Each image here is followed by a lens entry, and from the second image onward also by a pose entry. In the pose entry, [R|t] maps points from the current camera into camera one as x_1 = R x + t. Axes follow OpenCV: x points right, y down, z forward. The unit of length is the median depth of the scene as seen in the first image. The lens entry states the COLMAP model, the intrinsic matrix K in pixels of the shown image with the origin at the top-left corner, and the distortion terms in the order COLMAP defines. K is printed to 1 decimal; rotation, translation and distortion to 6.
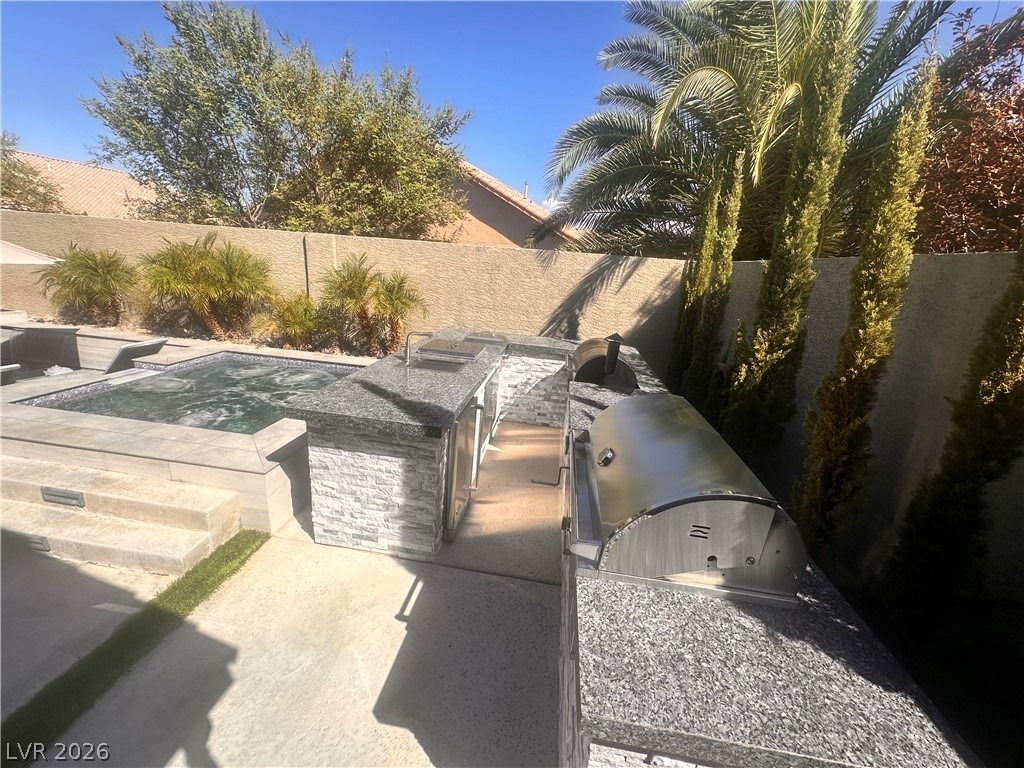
lens RADIAL K [[408.4, 0, 510.8], [0, 408.4, 385.6], [0, 0, 1]] dist [-0.002274, 0.000350]
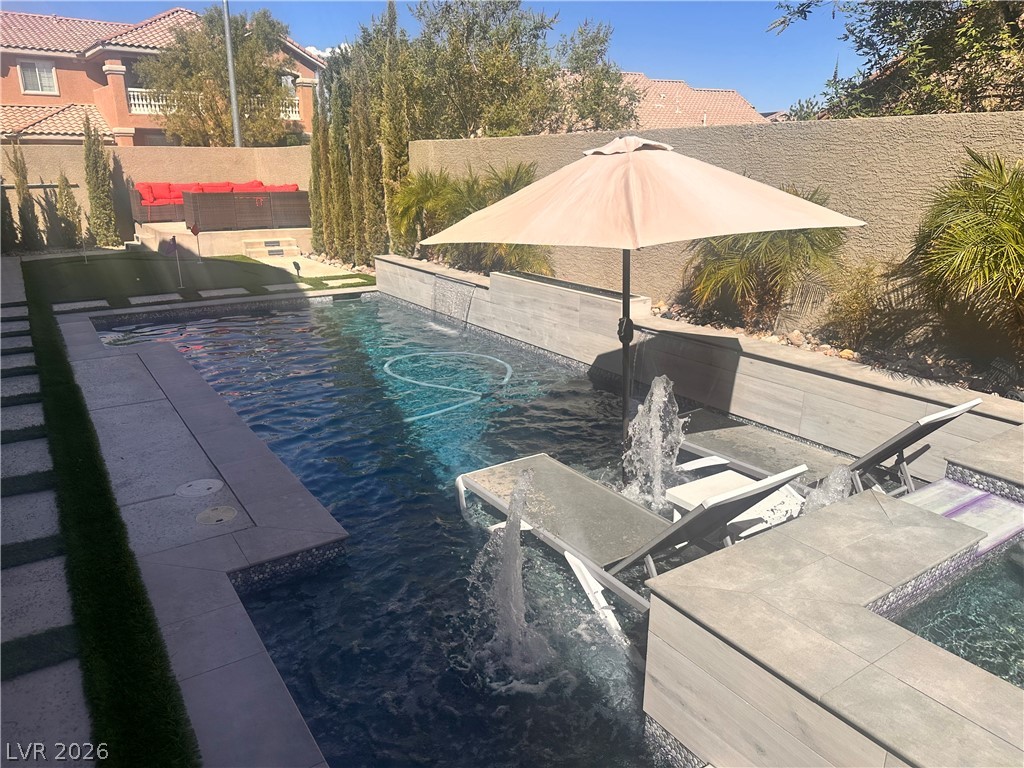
lens RADIAL K [[737.0, 0, 512.0], [0, 737.0, 384.0], [0, 0, 1]] dist [0.000051, -0.003713]
pose [[0.655741, 0.144748, -0.740980, -0.533824], [-0.167479, 0.984885, 0.044181, -0.074791], [0.736176, 0.095128, 0.670072, 0.161050]]
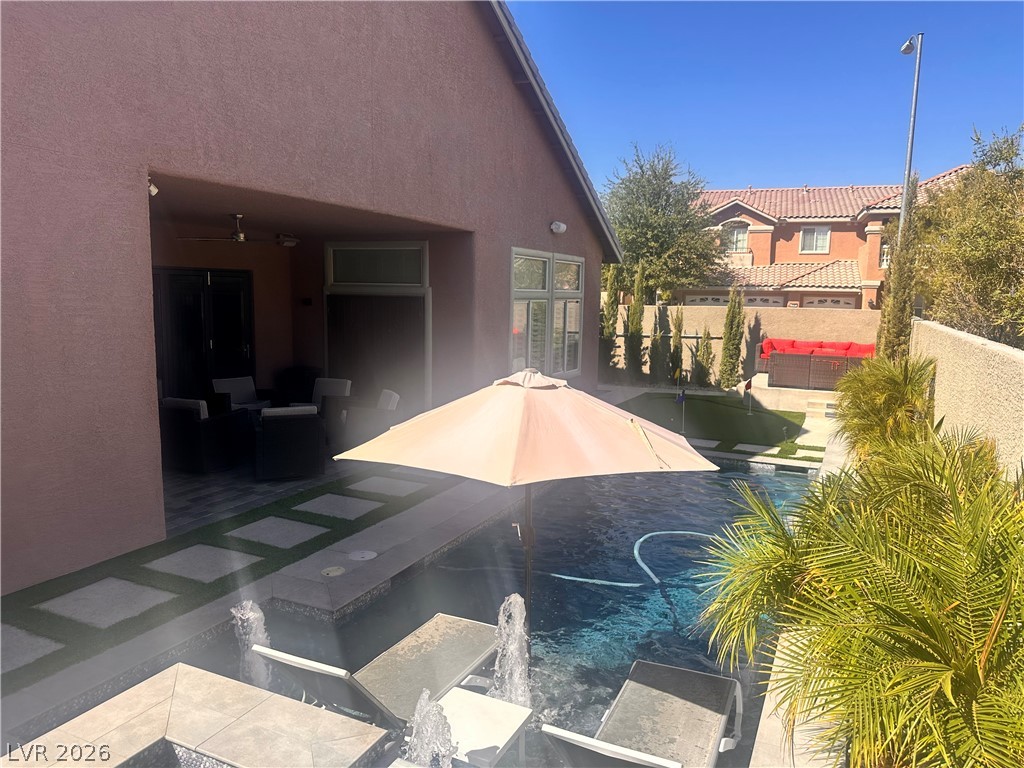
lens RADIAL K [[711.5, 0, 512.0], [0, 711.5, 384.0], [0, 0, 1]] dist [0.185507, -0.340124]
pose [[-0.295163, 0.037461, -0.954712, -0.275517], [-0.312874, 0.940348, 0.133627, -0.350869], [0.902767, 0.338146, -0.265835, 0.815293]]
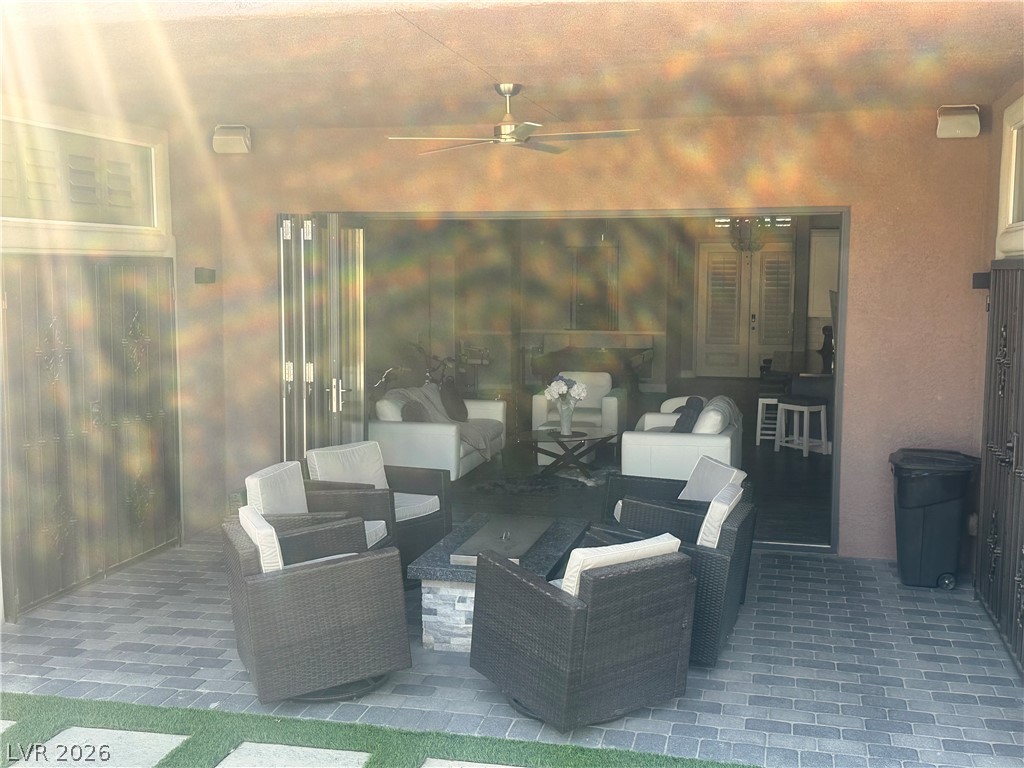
lens RADIAL K [[1186.7, 0, 512.0], [0, 1186.7, 384.0], [0, 0, 1]] dist [0.068190, -0.054868]
pose [[-0.991281, -0.092578, 0.093767, -1.842439], [-0.049283, 0.920439, 0.387767, -0.485004], [-0.122205, 0.379765, -0.916976, 0.918540]]
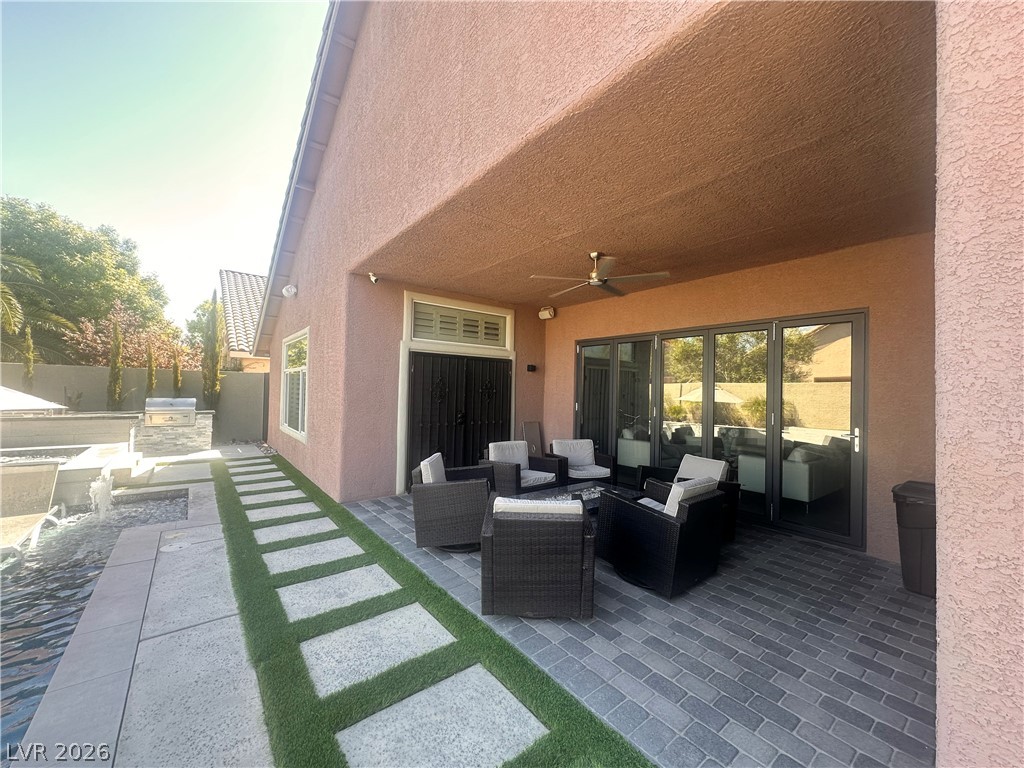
lens RADIAL K [[408.4, 0, 510.8], [0, 408.4, 385.6], [0, 0, 1]] dist [-0.002274, 0.000350]
pose [[-0.709608, -0.087072, 0.699196, -2.151245], [0.125964, 0.960672, 0.247474, -0.272255], [-0.693246, 0.263683, -0.670732, 0.423953]]
